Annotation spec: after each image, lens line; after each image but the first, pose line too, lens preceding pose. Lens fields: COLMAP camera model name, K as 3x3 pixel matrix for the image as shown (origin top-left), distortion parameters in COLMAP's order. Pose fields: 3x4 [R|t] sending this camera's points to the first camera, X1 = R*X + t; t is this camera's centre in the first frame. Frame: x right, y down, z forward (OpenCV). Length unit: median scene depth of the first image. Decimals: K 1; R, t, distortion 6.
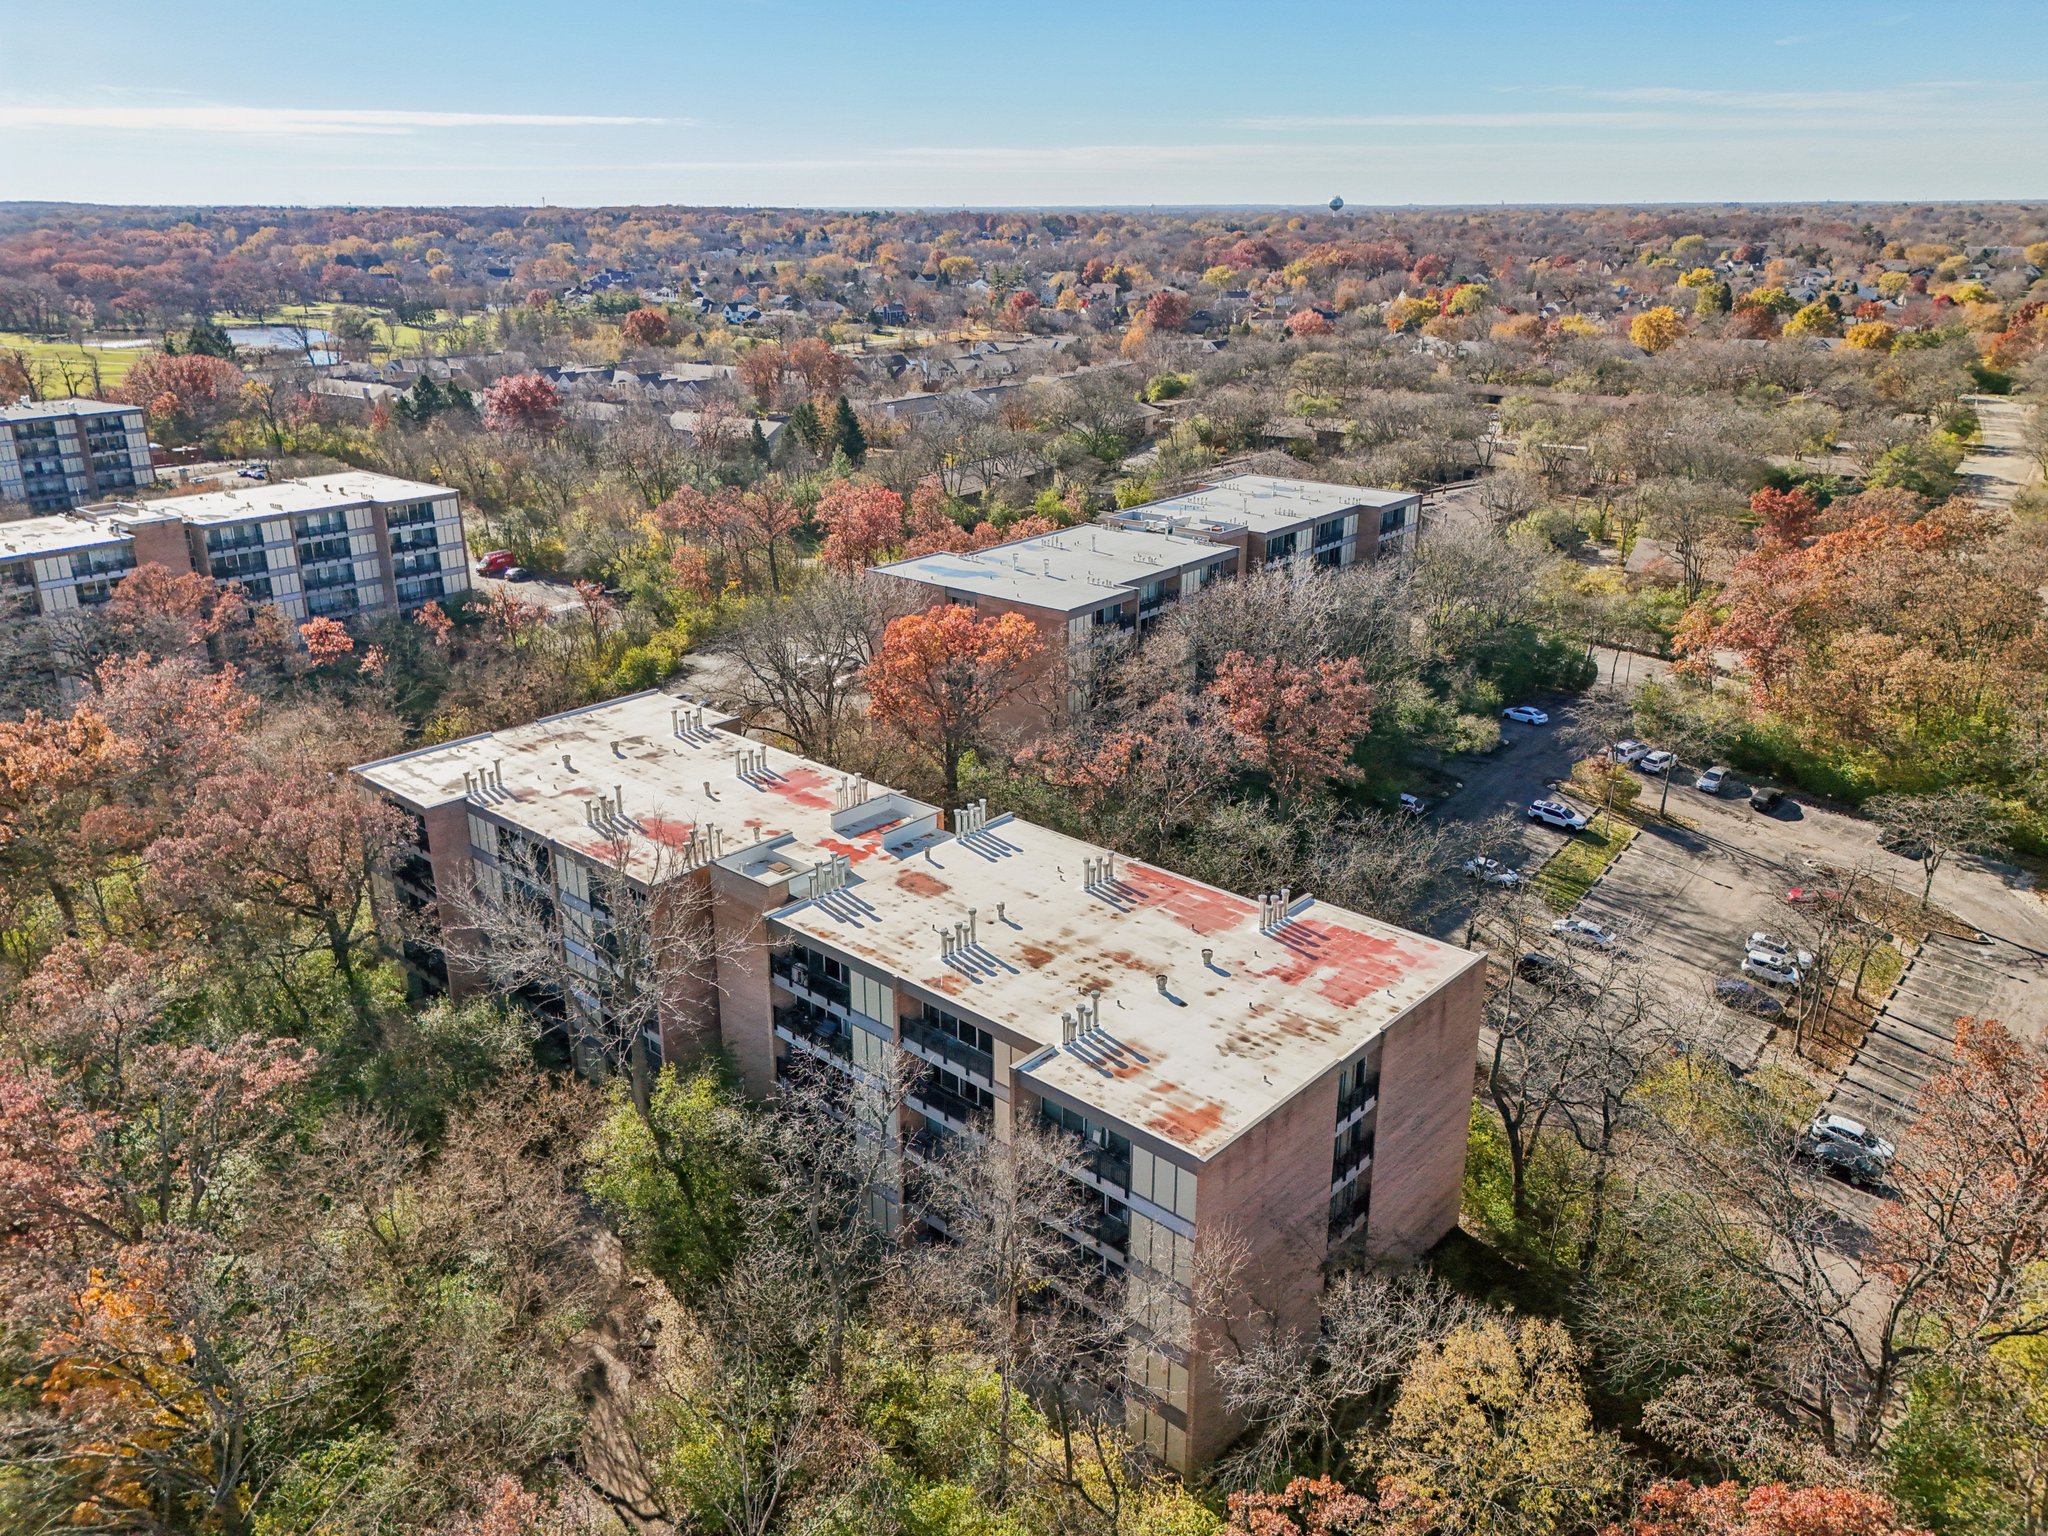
lens RADIAL K [[1515.6, 0, 1024.0], [0, 1515.6, 768.0], [0, 0, 1]] dist [0.099858, -0.120045]
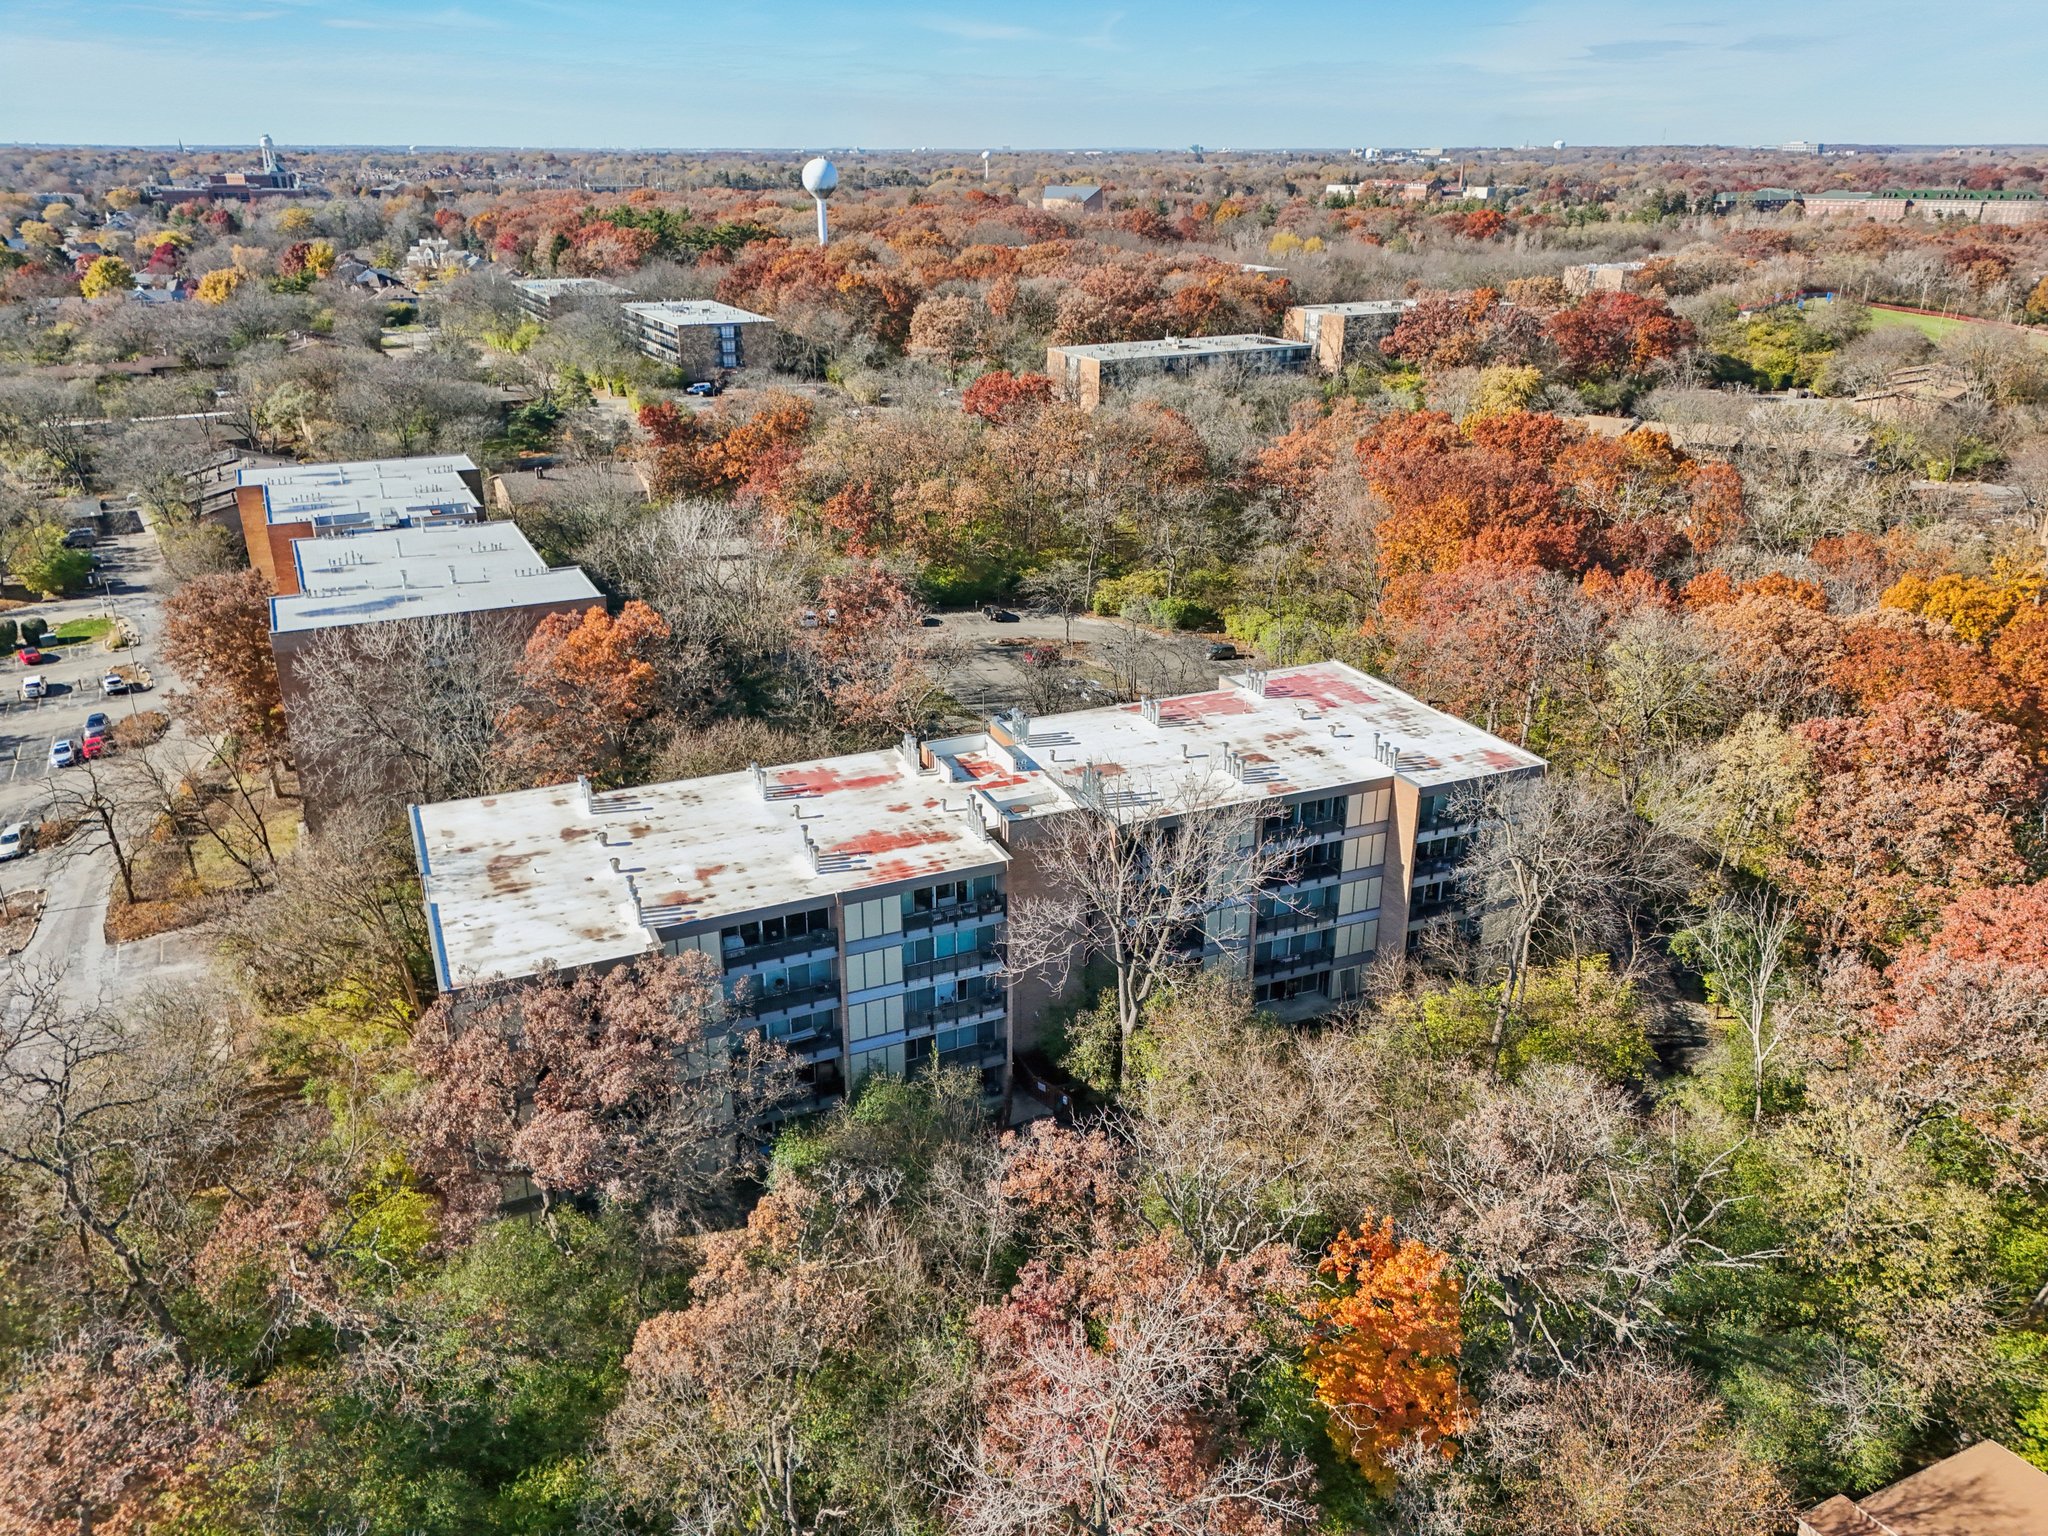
lens RADIAL K [[1515.6, 0, 1024.0], [0, 1515.6, 768.0], [0, 0, 1]] dist [0.099858, -0.120045]
pose [[0.406636, -0.341497, 0.847364, -0.921164], [0.315192, 0.923003, 0.220725, -0.171128], [-0.857497, 0.177328, 0.482964, 0.417531]]
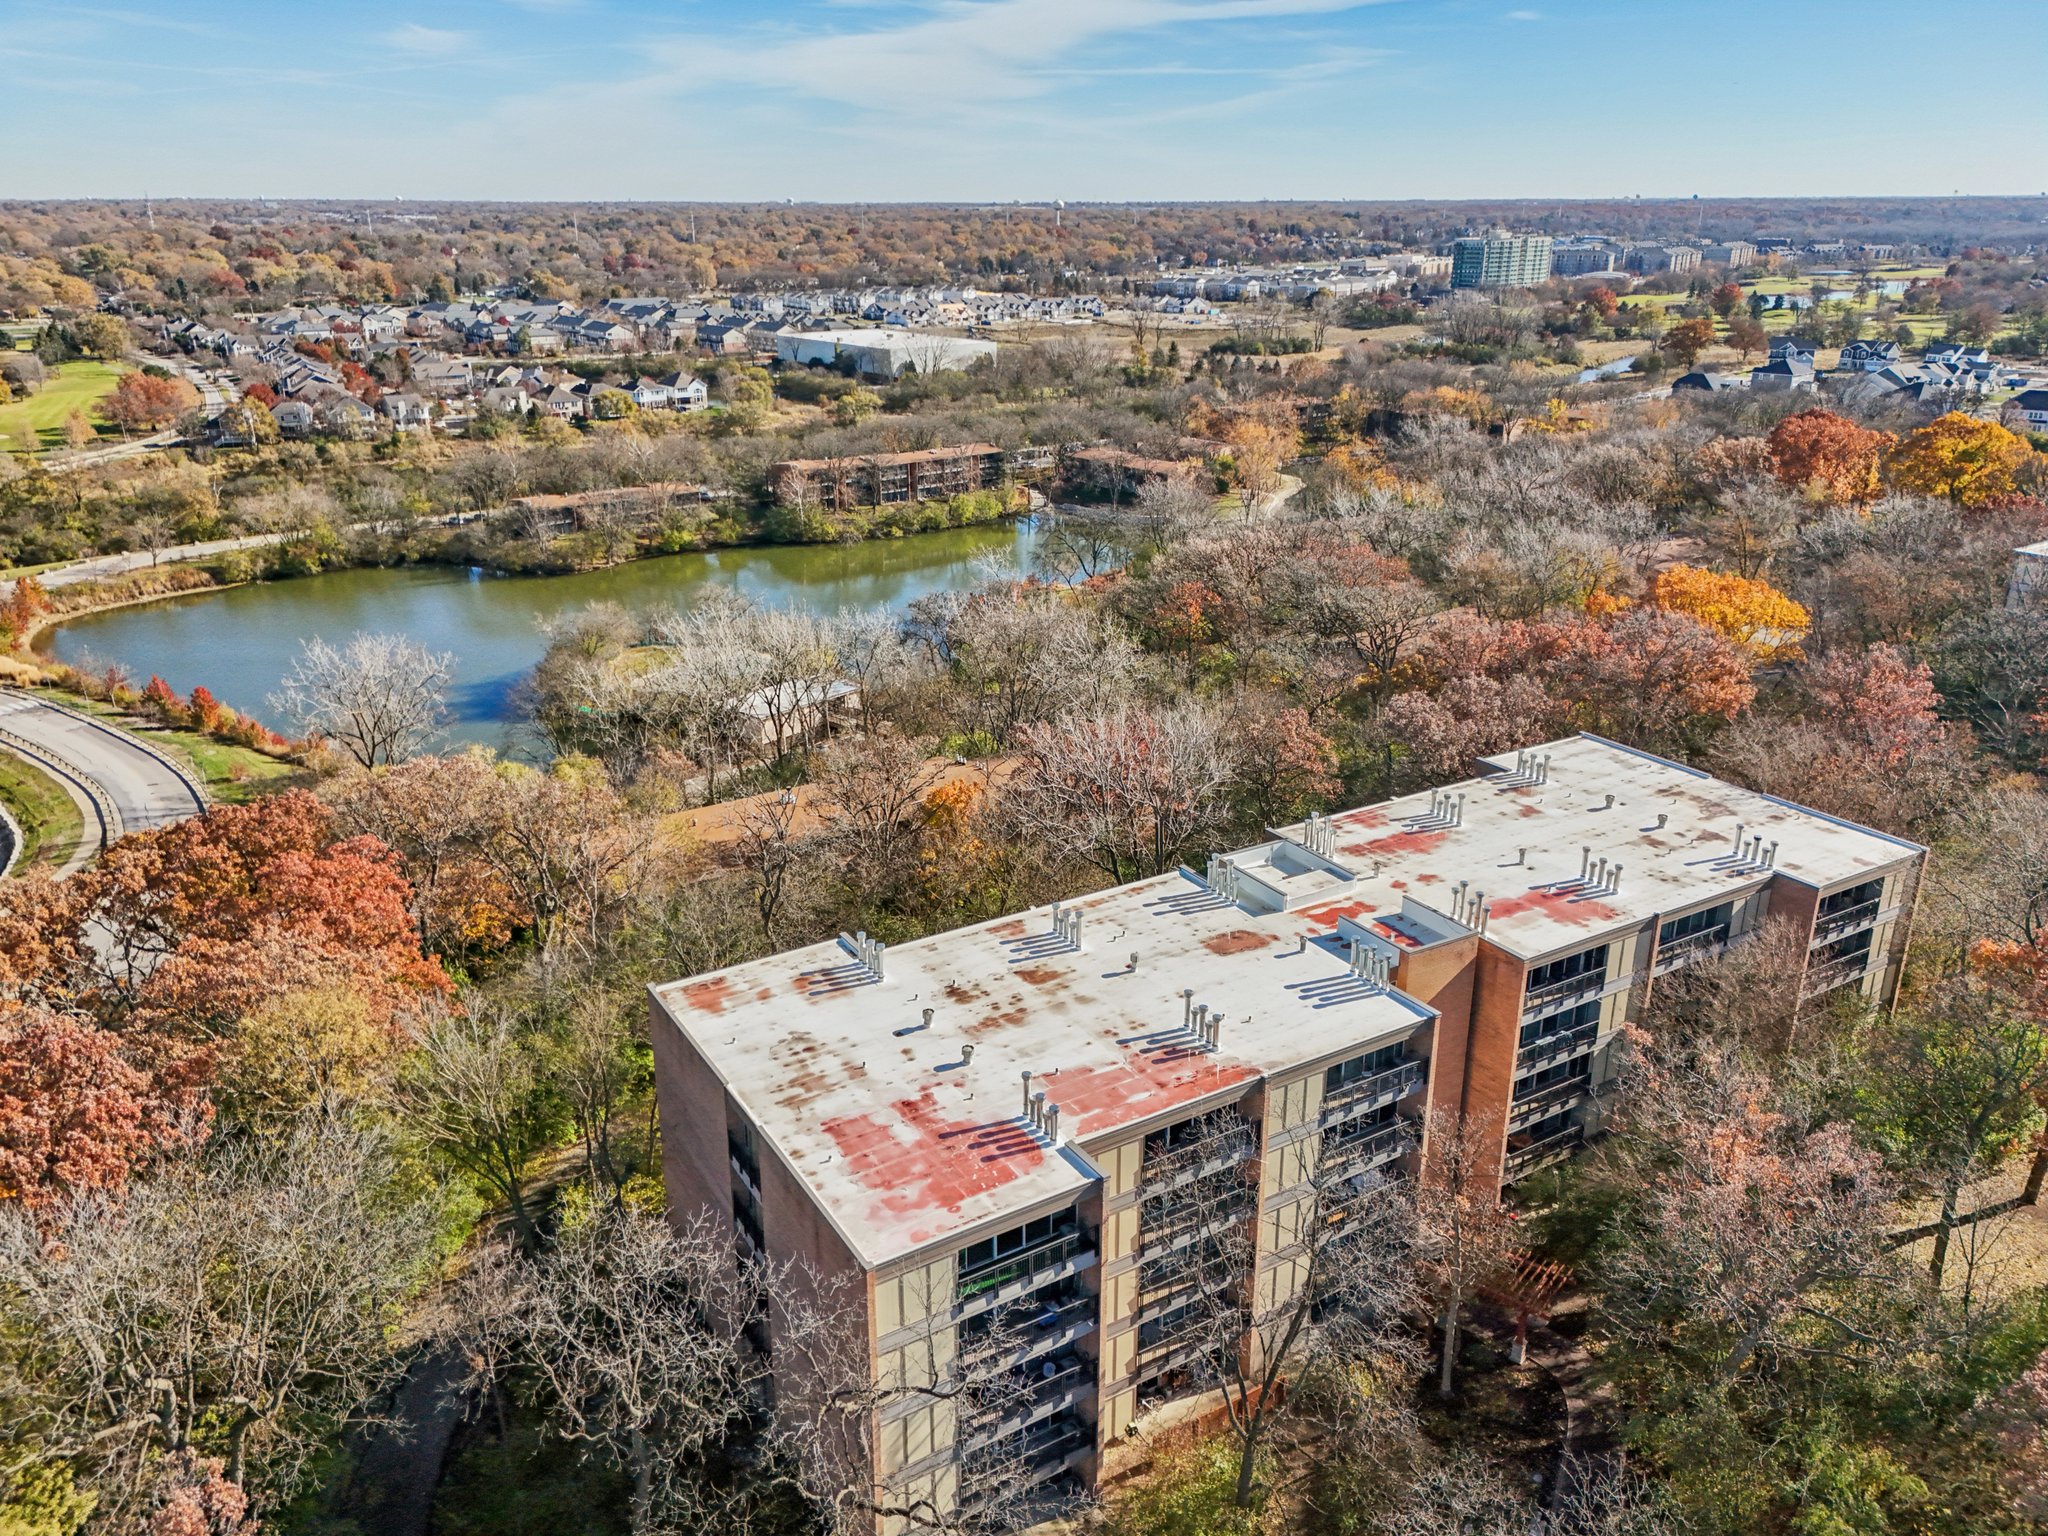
lens RADIAL K [[1515.6, 0, 1024.0], [0, 1515.6, 768.0], [0, 0, 1]] dist [0.099858, -0.120045]
pose [[-0.285164, 0.335025, -0.898020, 0.648224], [-0.330906, 0.844903, 0.420287, -0.304124], [0.899546, 0.417011, -0.130074, 0.822116]]
